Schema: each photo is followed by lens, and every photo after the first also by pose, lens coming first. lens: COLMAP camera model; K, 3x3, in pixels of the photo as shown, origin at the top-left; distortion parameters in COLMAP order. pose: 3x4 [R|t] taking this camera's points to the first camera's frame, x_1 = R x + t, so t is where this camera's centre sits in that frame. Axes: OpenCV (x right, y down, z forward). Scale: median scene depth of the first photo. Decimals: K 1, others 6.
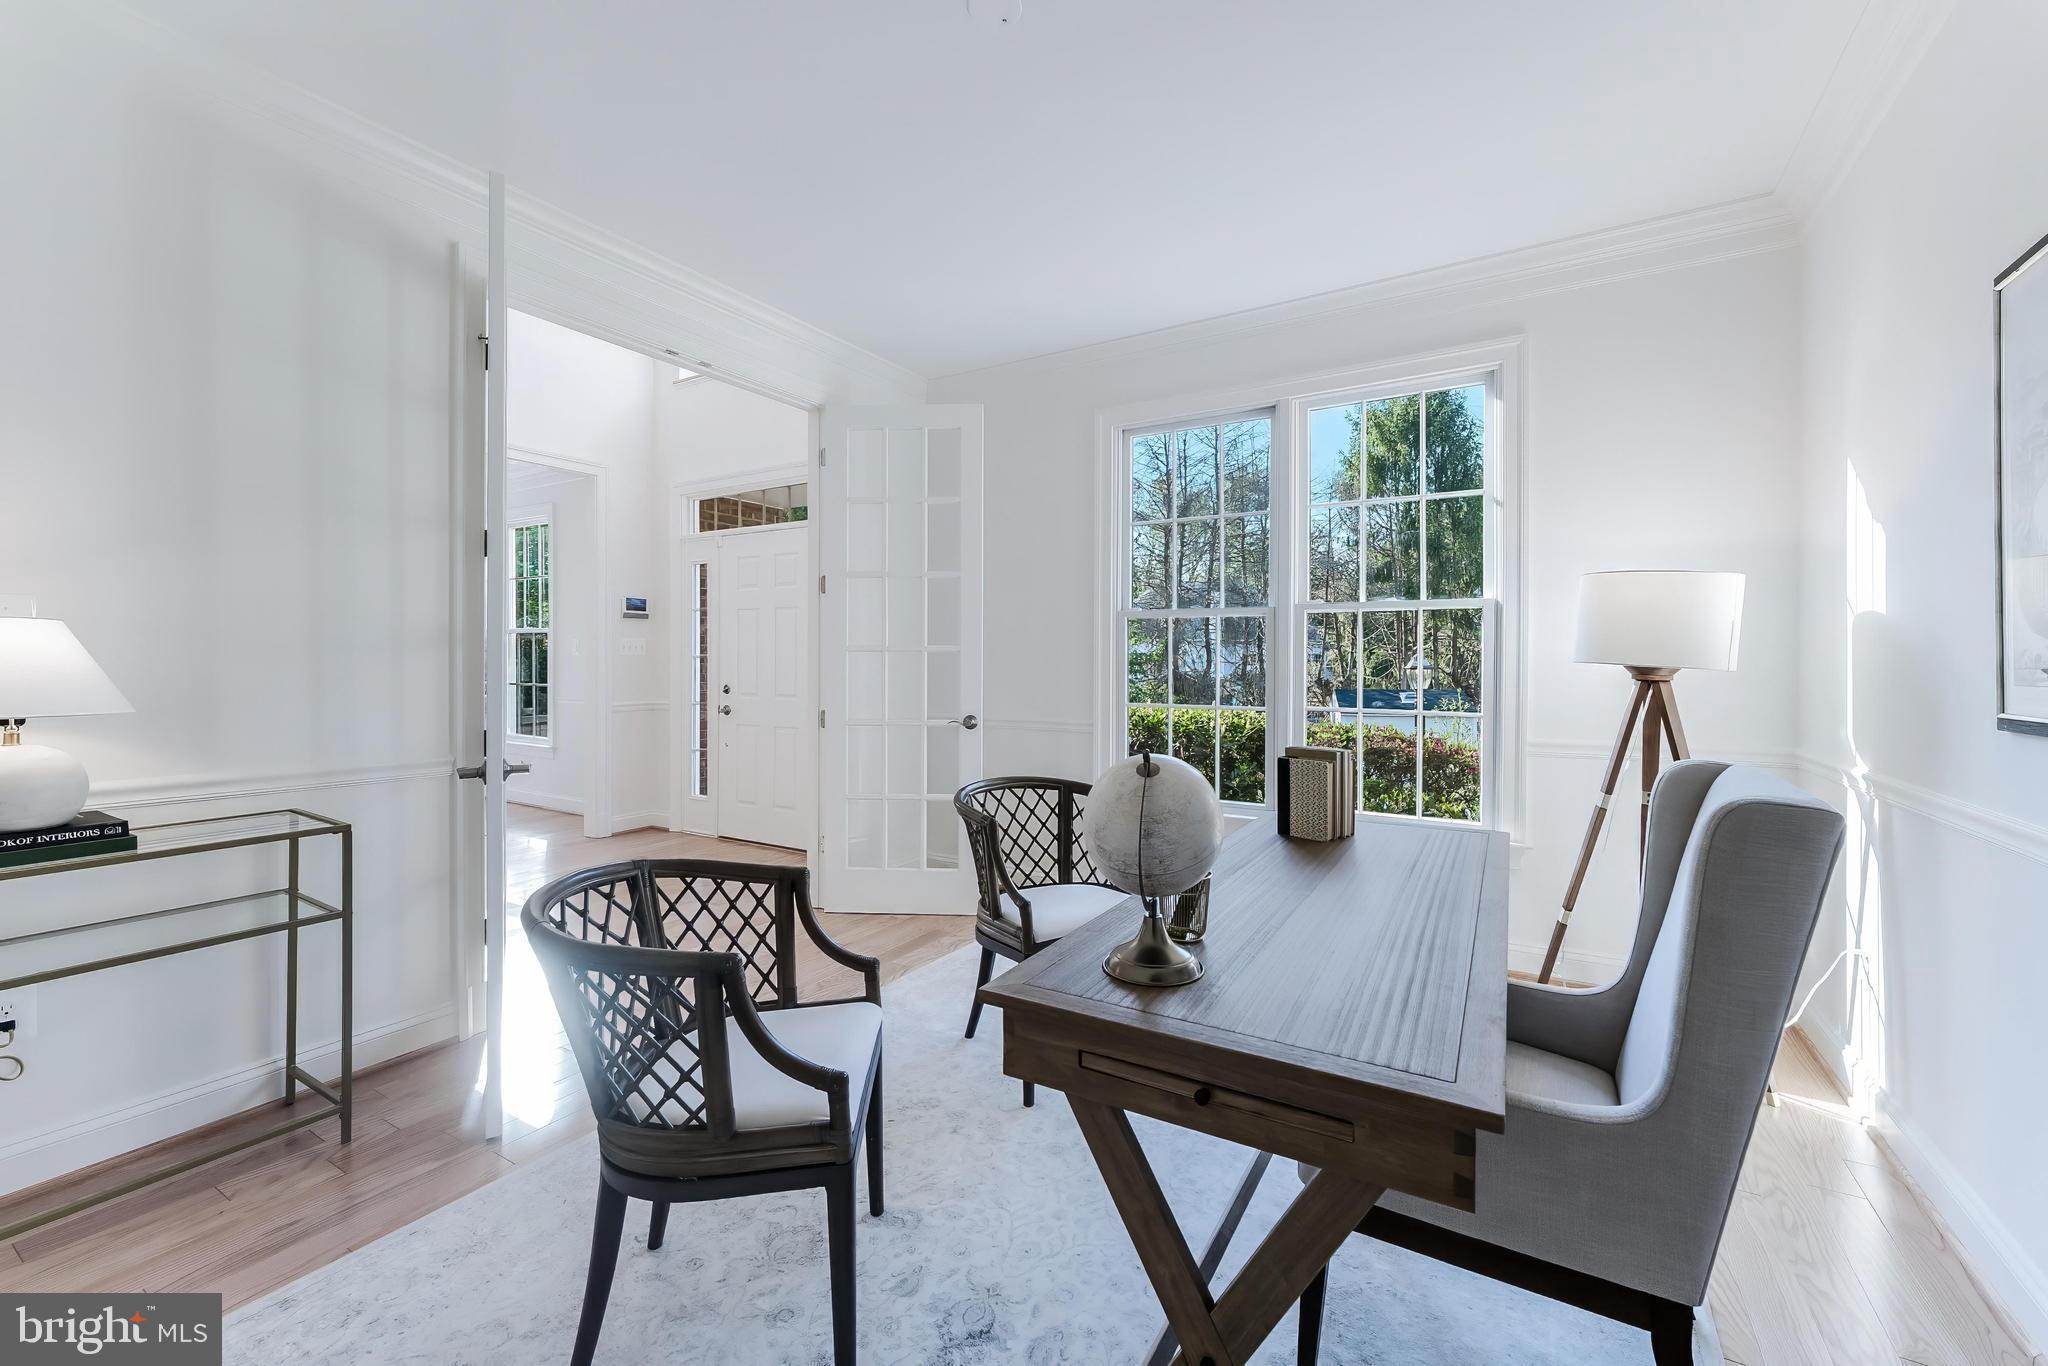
lens RADIAL K [[827.8, 0, 1034.1], [0, 827.8, 672.8], [0, 0, 1]] dist [0.002433, -0.000554]
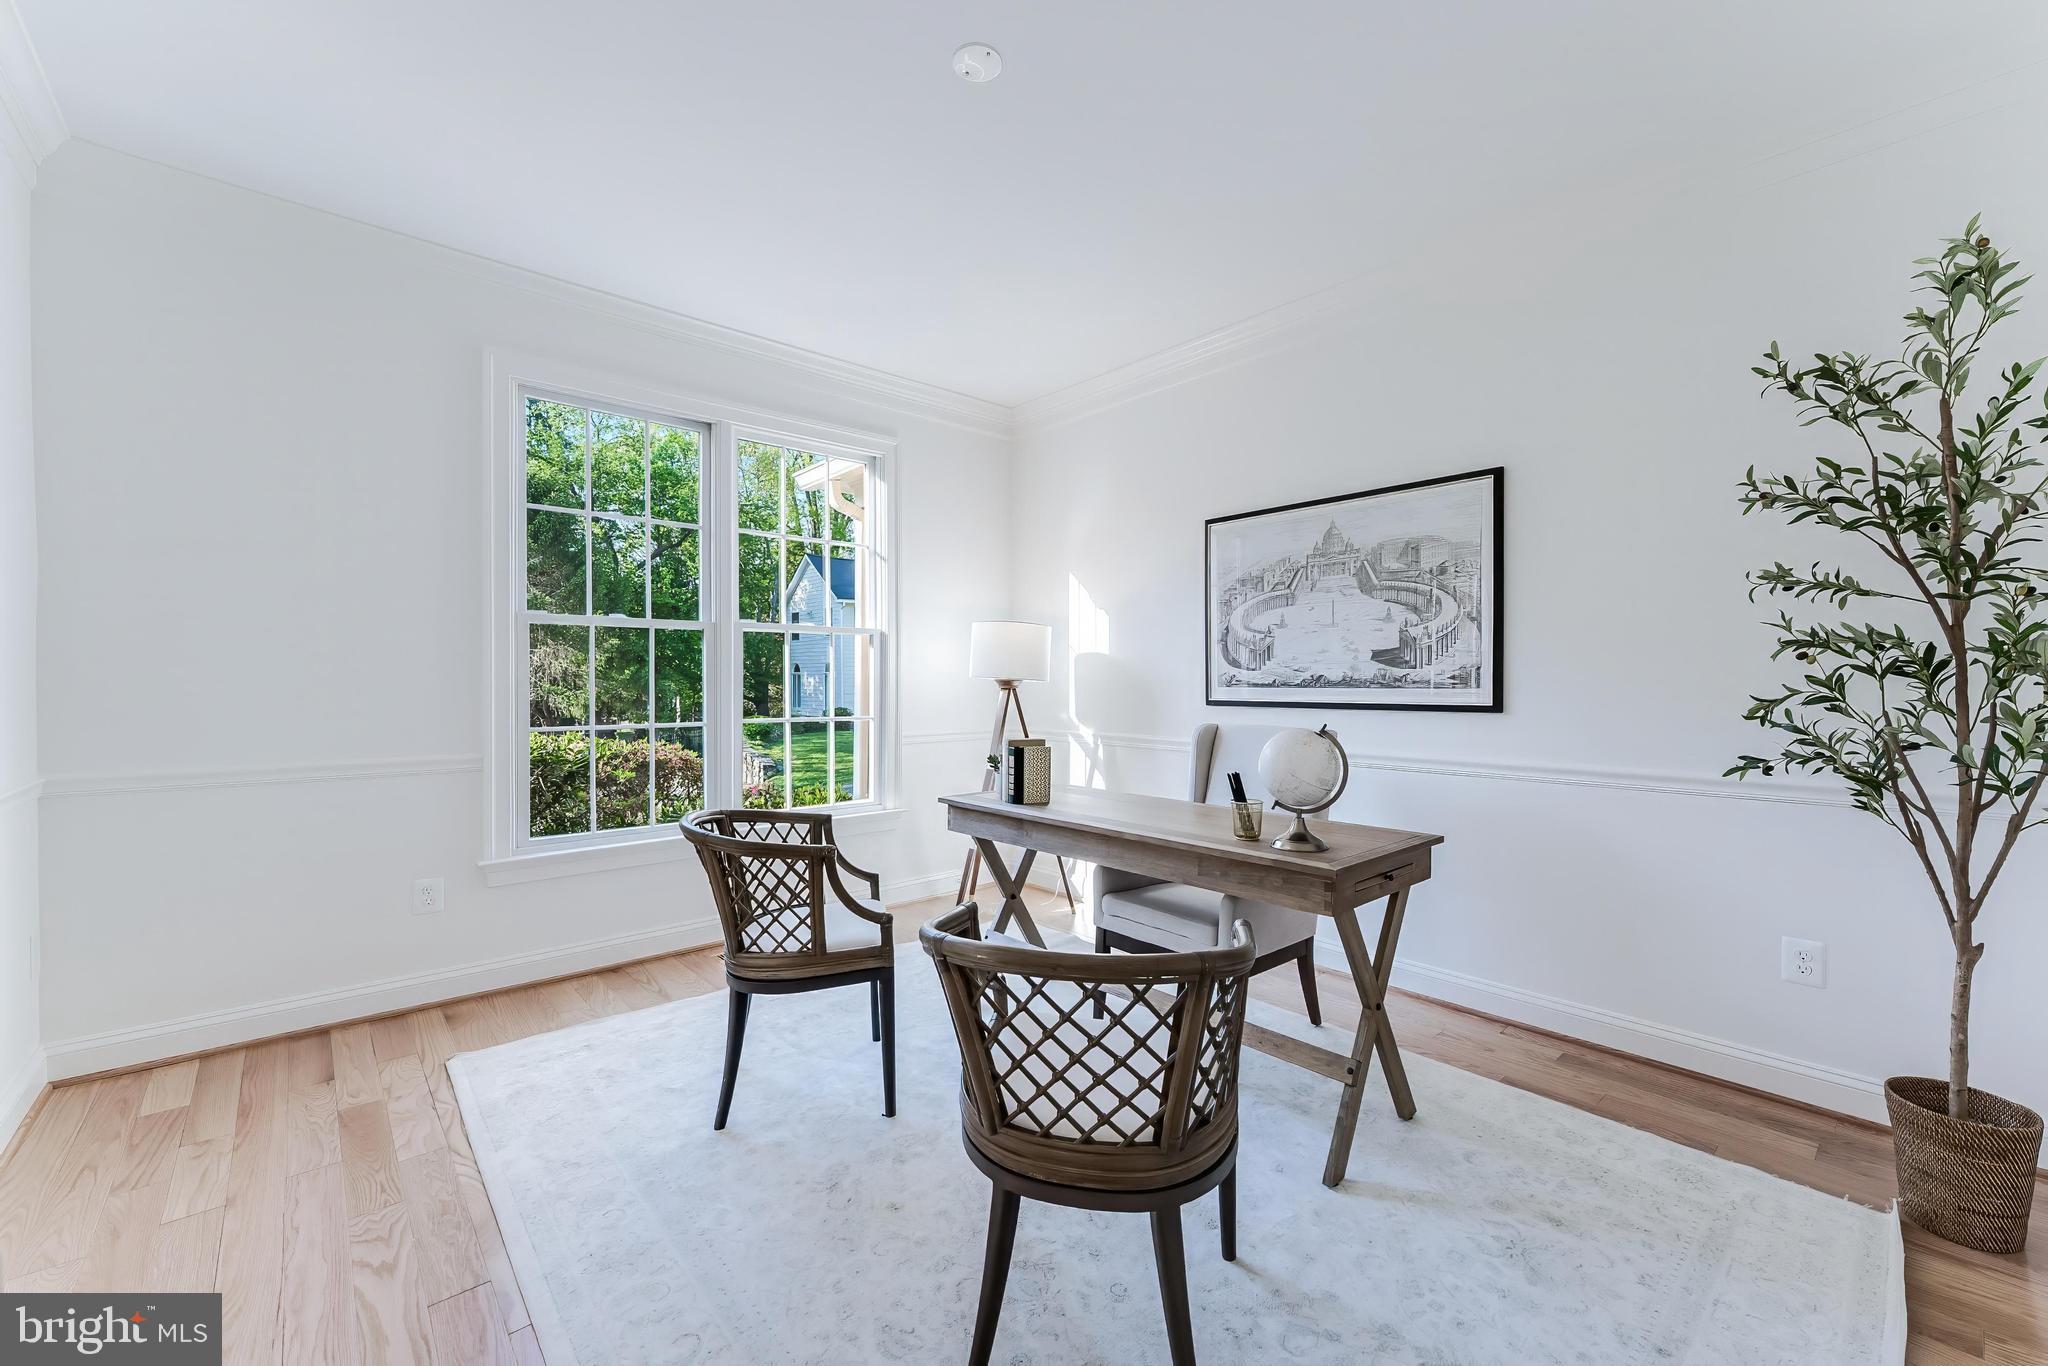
lens RADIAL K [[827.8, 0, 1034.1], [0, 827.8, 672.8], [0, 0, 1]] dist [0.002433, -0.000554]
pose [[0.306084, 0.003600, 0.951998, -0.772139], [0.013063, 0.999883, -0.007981, -0.008207], [-0.951915, 0.014879, 0.306001, 0.441771]]
